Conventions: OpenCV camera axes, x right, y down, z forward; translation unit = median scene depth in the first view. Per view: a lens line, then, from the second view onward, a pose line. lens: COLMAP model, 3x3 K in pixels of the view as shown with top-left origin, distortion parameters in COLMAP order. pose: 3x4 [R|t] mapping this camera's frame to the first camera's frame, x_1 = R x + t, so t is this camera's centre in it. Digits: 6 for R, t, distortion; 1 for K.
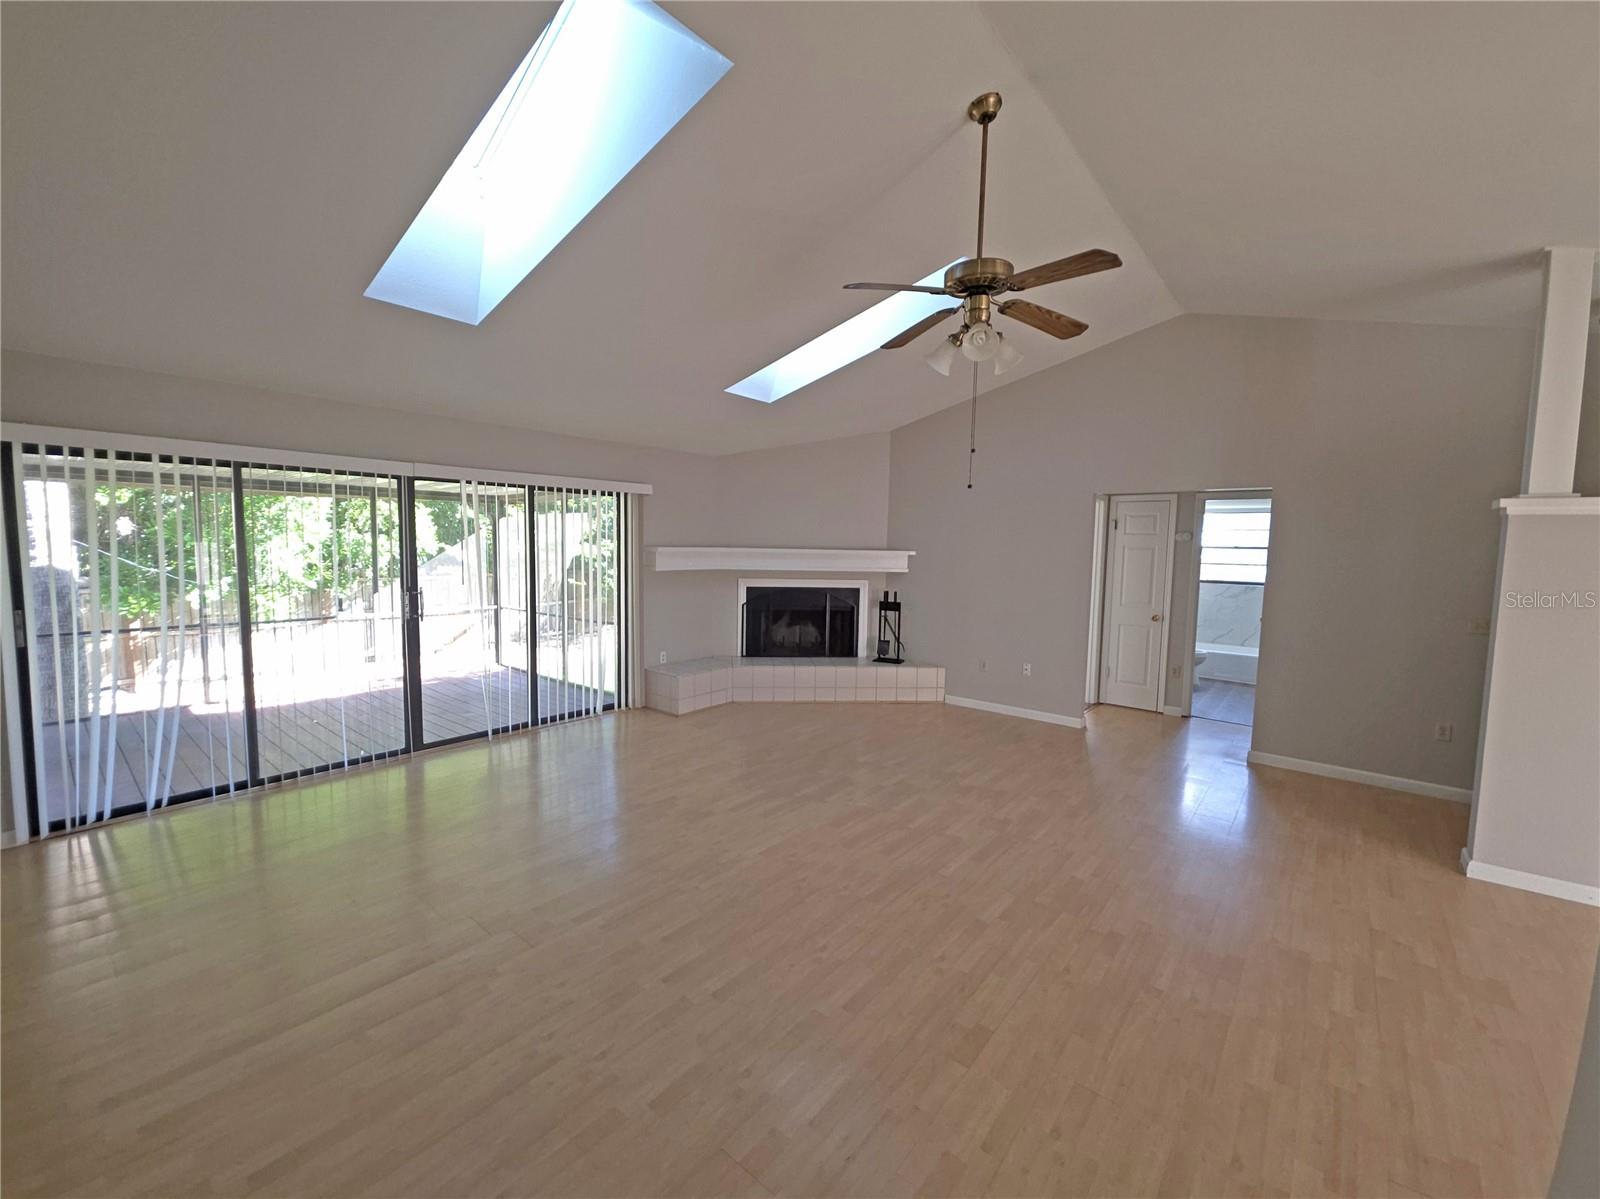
lens RADIAL K [[642.1, 0, 800.0], [0, 642.1, 599.5], [0, 0, 1]] dist [0.008137, -0.000078]
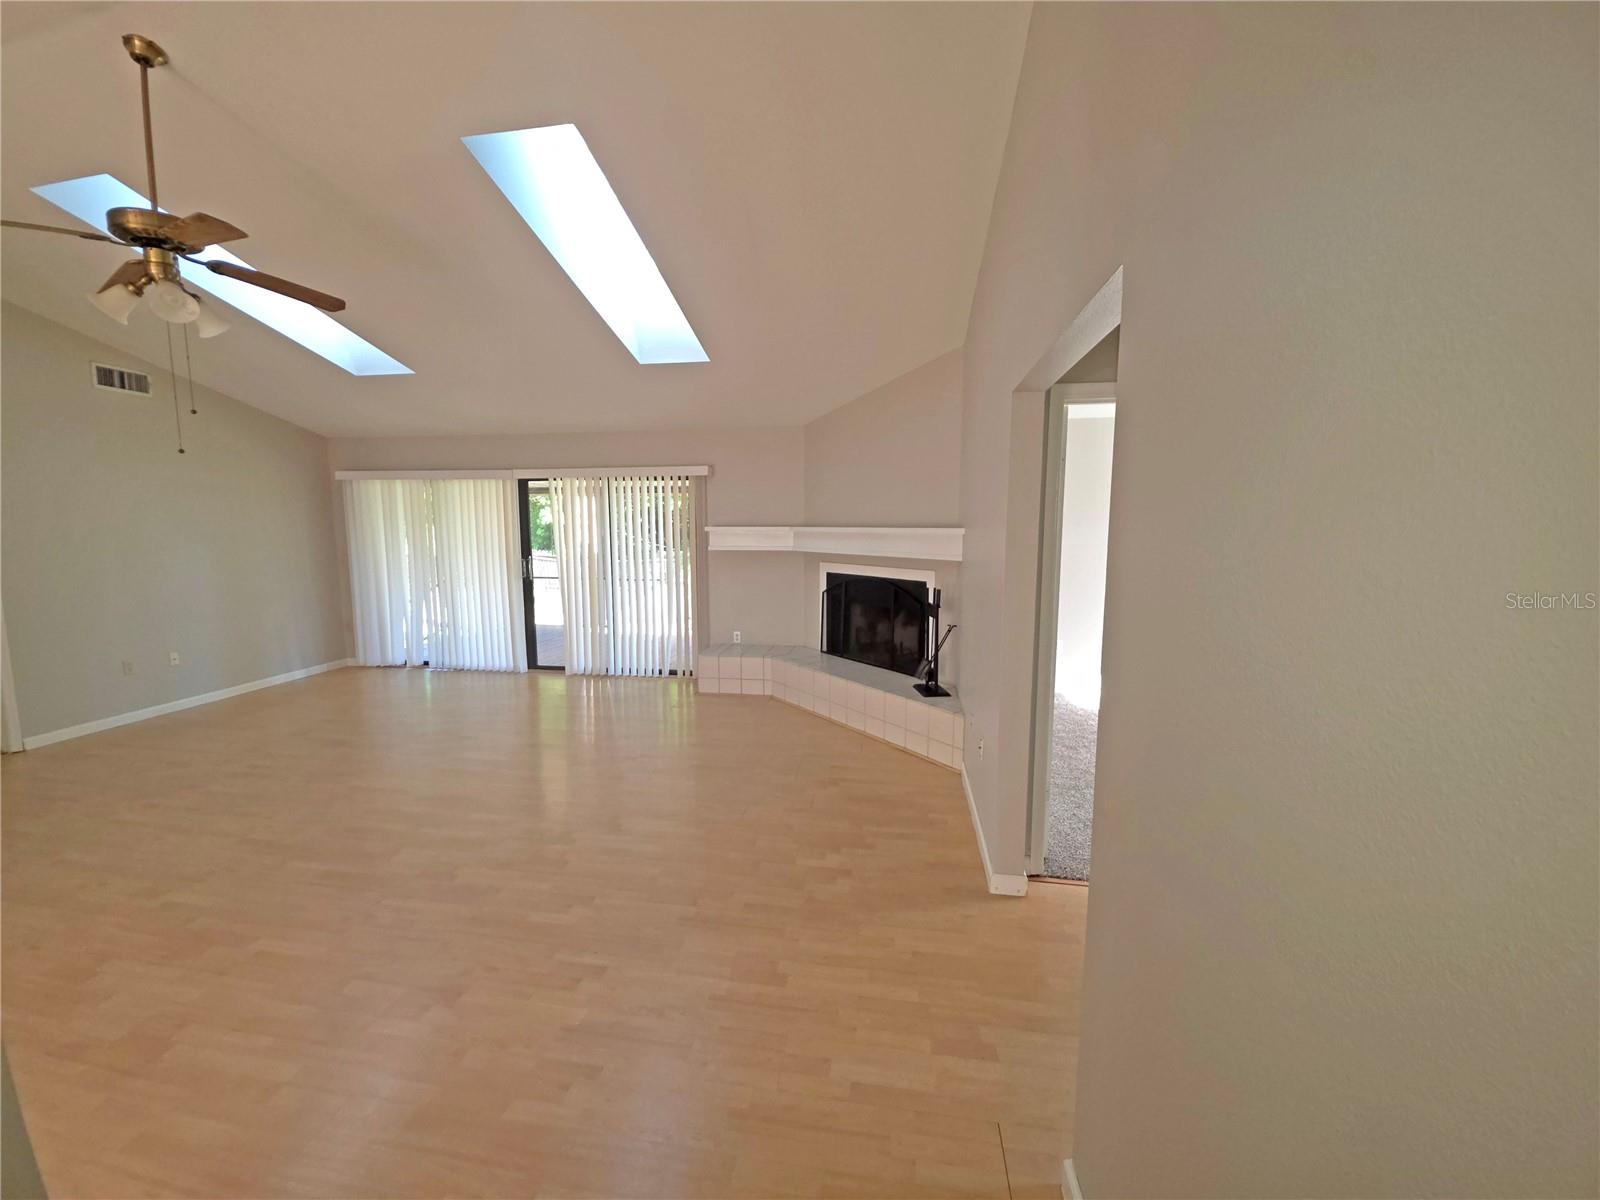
lens RADIAL K [[637.3, 0, 794.3], [0, 637.3, 595.8], [0, 0, 1]] dist [0.017501, -0.009960]
pose [[0.506134, 0.076121, -0.859089, 0.732250], [-0.069267, 0.996467, 0.047485, -0.030113], [0.859669, 0.035473, 0.509619, 0.610463]]
